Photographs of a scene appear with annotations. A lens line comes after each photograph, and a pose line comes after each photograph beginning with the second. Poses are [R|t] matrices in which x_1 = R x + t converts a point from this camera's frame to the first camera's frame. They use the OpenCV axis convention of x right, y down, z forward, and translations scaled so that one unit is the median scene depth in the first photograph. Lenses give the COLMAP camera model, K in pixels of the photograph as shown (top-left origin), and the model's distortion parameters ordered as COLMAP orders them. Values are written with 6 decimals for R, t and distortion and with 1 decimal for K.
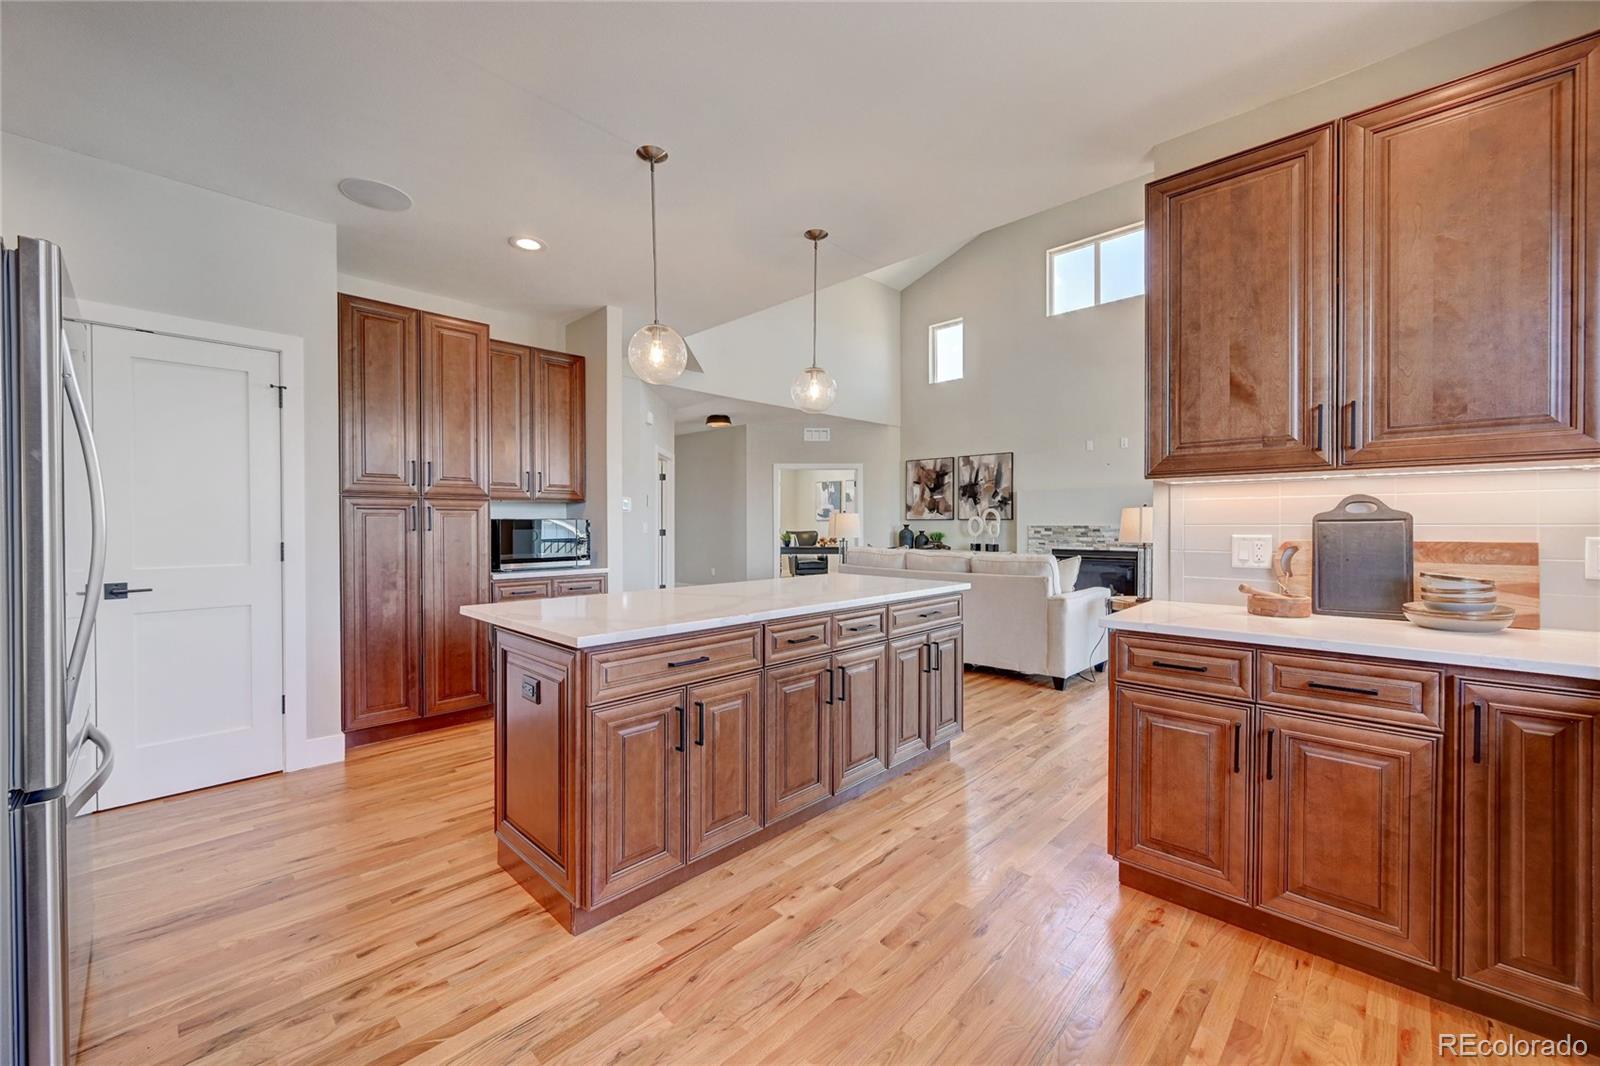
lens RADIAL K [[642.3, 0, 799.8], [0, 642.3, 529.7], [0, 0, 1]] dist [0.001768, -0.000621]
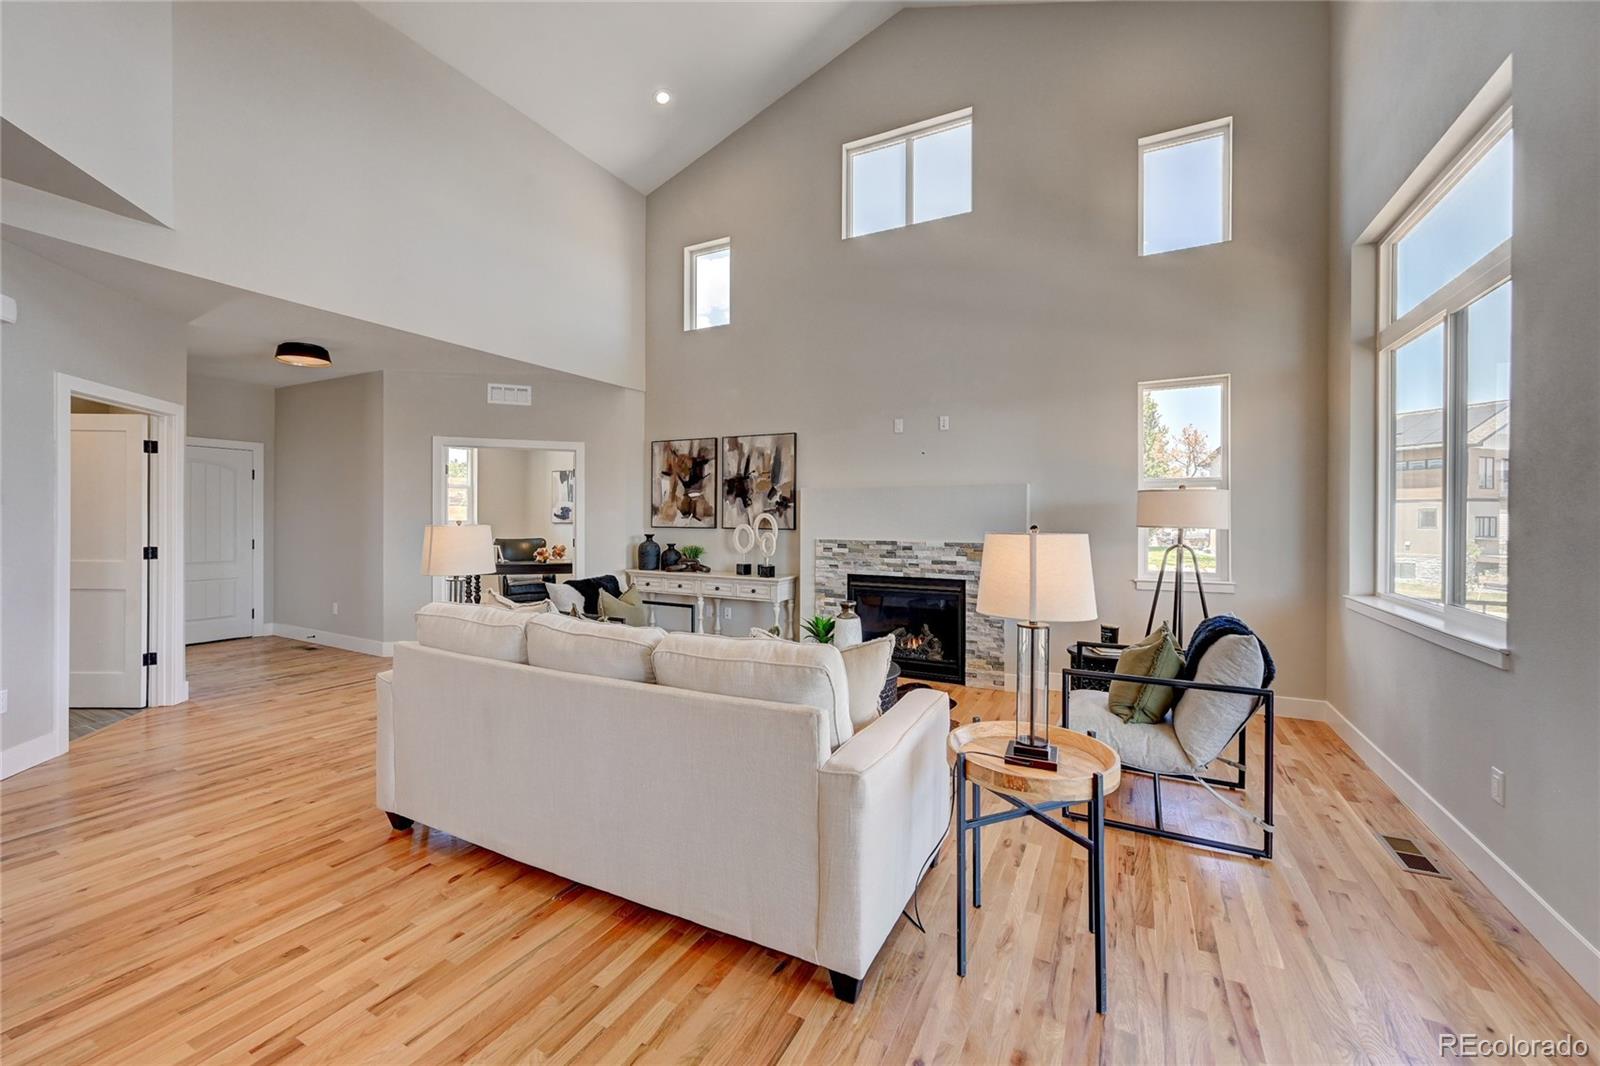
lens RADIAL K [[642.3, 0, 810.8], [0, 642.3, 522.9], [0, 0, 1]] dist [0.001768, -0.000621]
pose [[0.954213, 0.005800, 0.299071, 0.129606], [-0.004458, 0.999977, -0.005169, -0.018022], [-0.299094, 0.003599, 0.954217, 0.309151]]
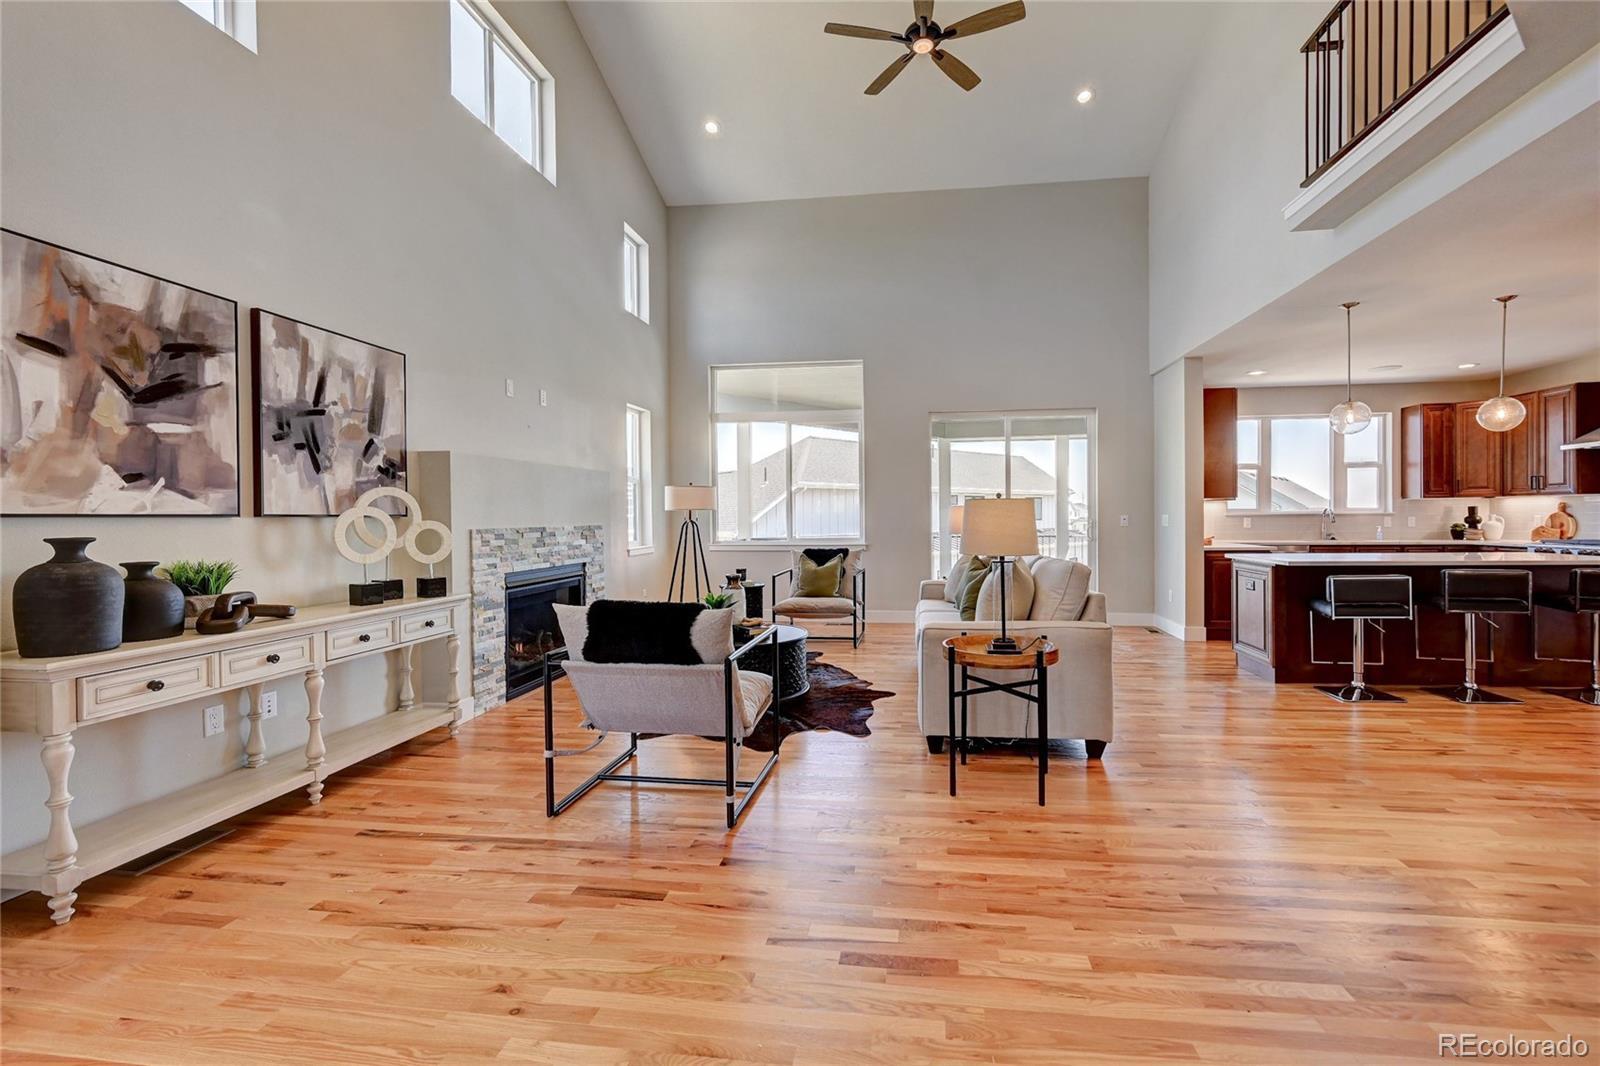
lens RADIAL K [[642.3, 0, 812.6], [0, 642.3, 520.8], [0, 0, 1]] dist [0.001768, -0.000621]
pose [[-0.571763, -0.000646, 0.820419, -0.149846], [0.018208, 0.999743, 0.013477, -0.012676], [-0.820217, 0.022644, -0.571604, 0.950720]]
